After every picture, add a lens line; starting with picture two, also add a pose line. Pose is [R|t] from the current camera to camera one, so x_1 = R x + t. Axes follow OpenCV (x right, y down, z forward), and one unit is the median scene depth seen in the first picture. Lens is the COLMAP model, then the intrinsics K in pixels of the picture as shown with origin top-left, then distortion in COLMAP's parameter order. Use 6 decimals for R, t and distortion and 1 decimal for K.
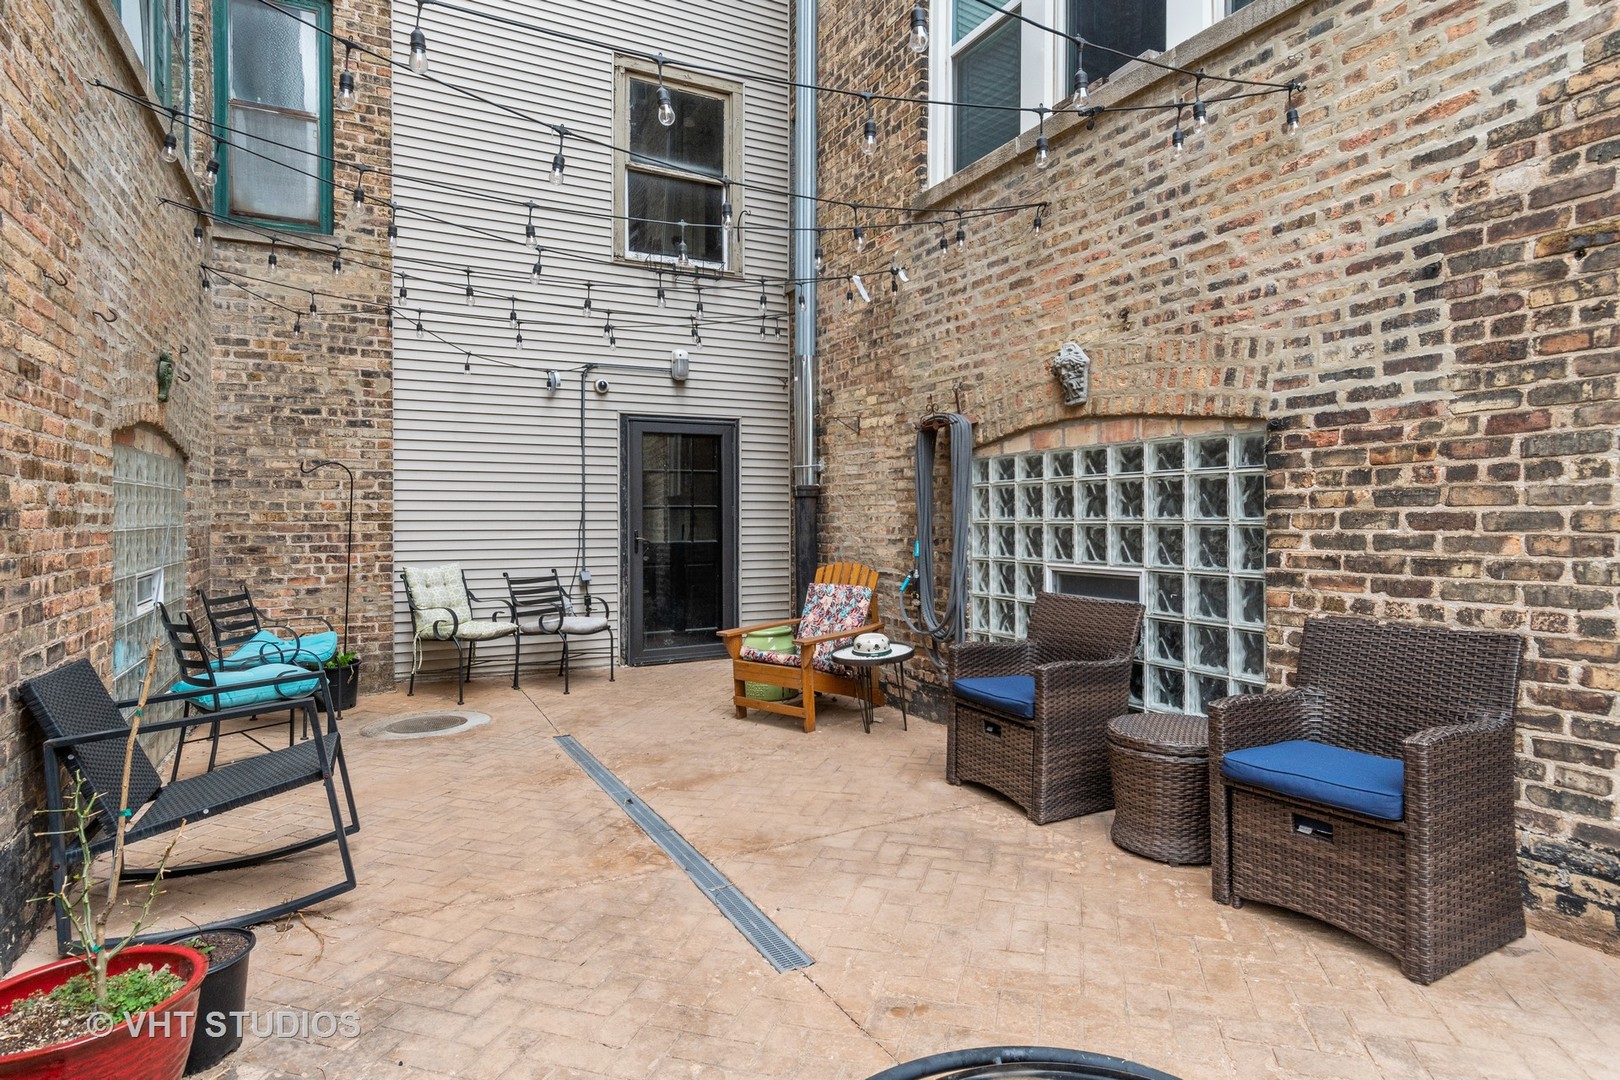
lens RADIAL K [[857.7, 0, 805.2], [0, 857.7, 513.8], [0, 0, 1]] dist [0.002256, -0.002389]
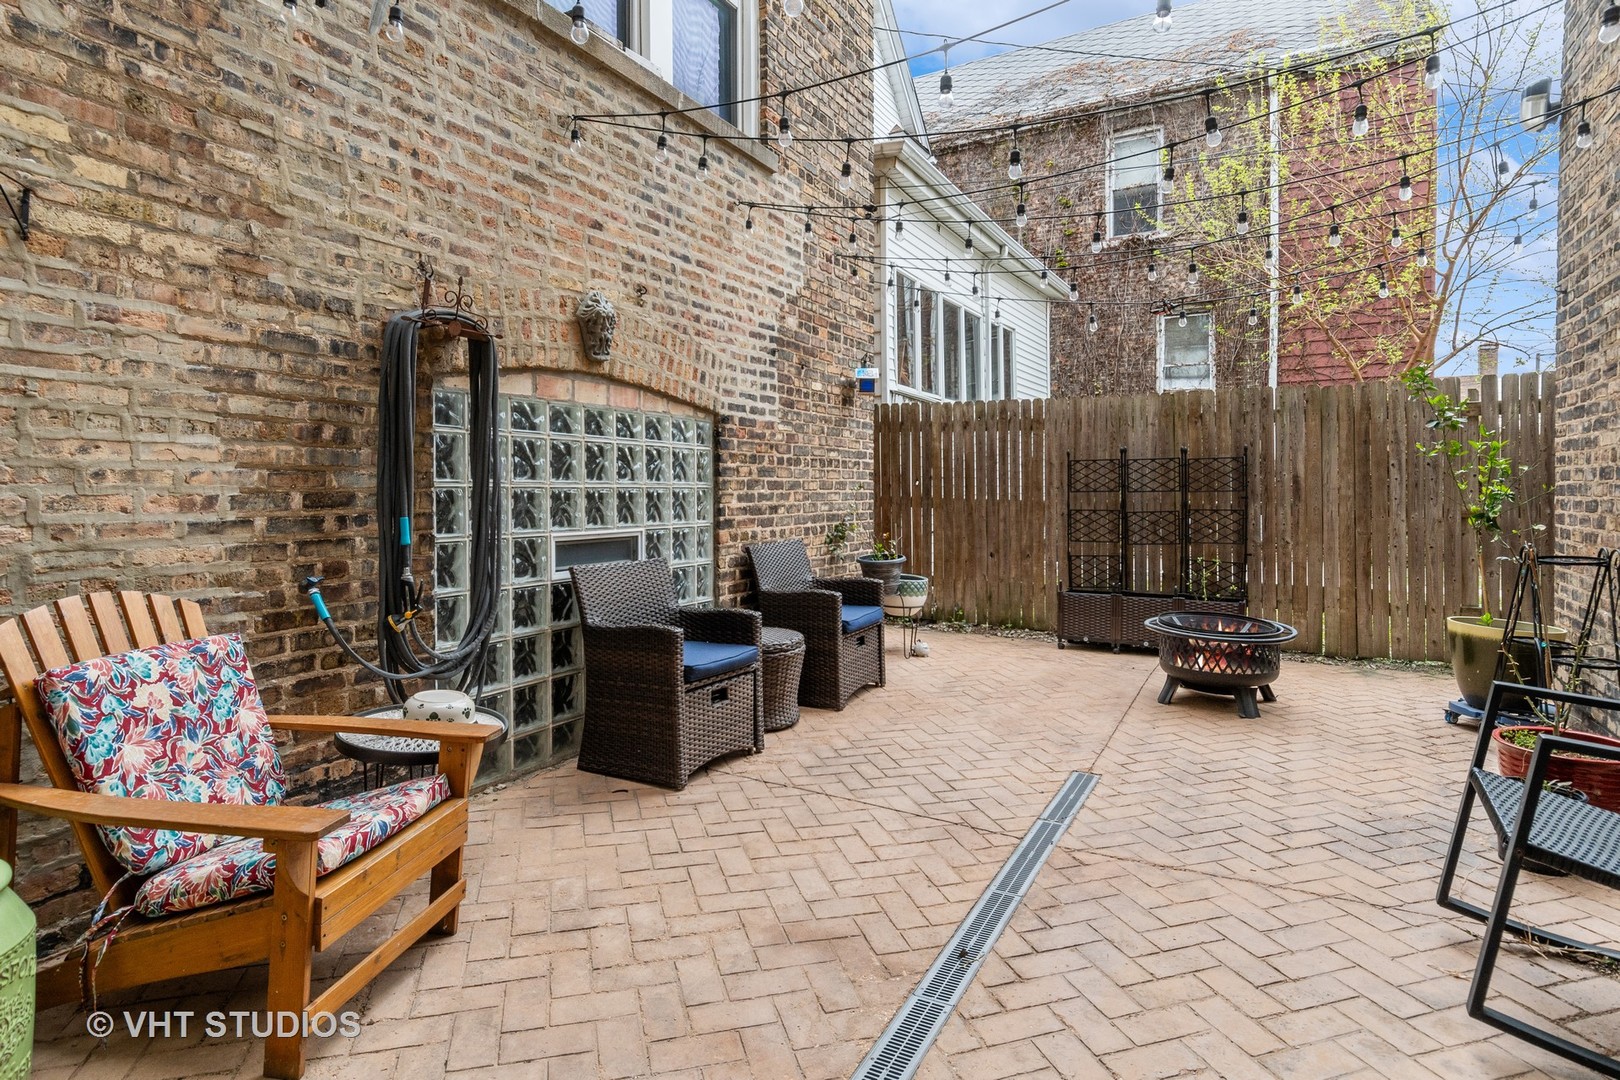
lens RADIAL K [[857.7, 0, 805.2], [0, 857.7, 513.8], [0, 0, 1]] dist [0.002256, -0.002389]
pose [[-0.543746, -0.010425, 0.839185, -0.699261], [0.007329, 0.999826, 0.017169, 0.030907], [-0.839218, 0.015486, -0.543575, 1.551839]]
